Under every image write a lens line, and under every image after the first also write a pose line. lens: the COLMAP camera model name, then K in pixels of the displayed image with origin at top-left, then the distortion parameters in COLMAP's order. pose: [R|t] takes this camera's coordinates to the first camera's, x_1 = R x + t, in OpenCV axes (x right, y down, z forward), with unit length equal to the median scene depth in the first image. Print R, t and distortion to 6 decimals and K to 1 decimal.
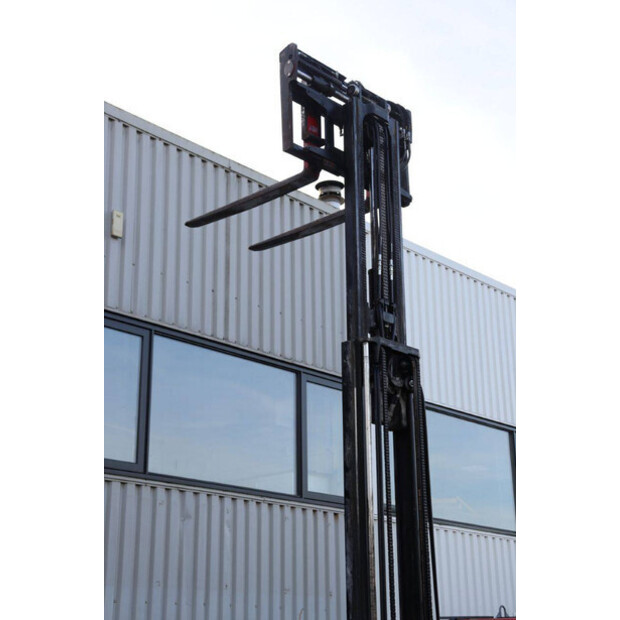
lens RADIAL K [[1046.6, 0, 314.6], [0, 1046.6, 321.5], [0, 0, 1]] dist [0.154334, 0.000000]
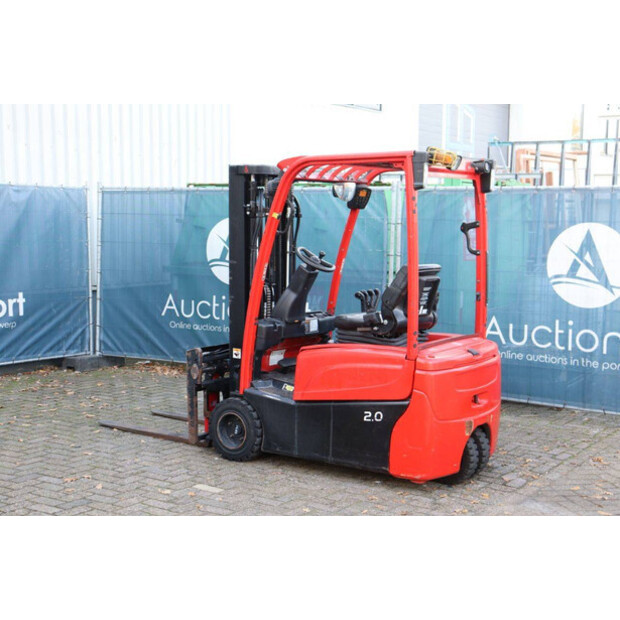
lens RADIAL K [[974.8, 0, 312.0], [0, 974.8, 306.5], [0, 0, 1]] dist [0.125595, 0.000000]
pose [[0.987685, 0.000563, 0.156456, -0.051649], [-0.061160, 0.921814, 0.382778, -0.027367], [-0.144007, -0.387633, 0.910496, -0.198675]]
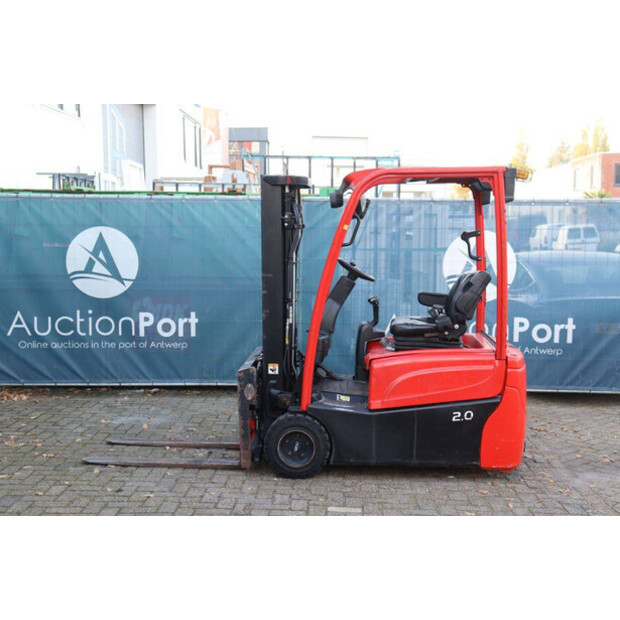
lens RADIAL K [[881.3, 0, 307.2], [0, 881.3, 304.0], [0, 0, 1]] dist [0.077925, 0.000000]
pose [[0.764959, -0.052239, 0.641957, -0.505071], [-0.201226, 0.927429, 0.315251, 0.060337], [-0.611838, -0.370332, 0.698933, 0.092181]]
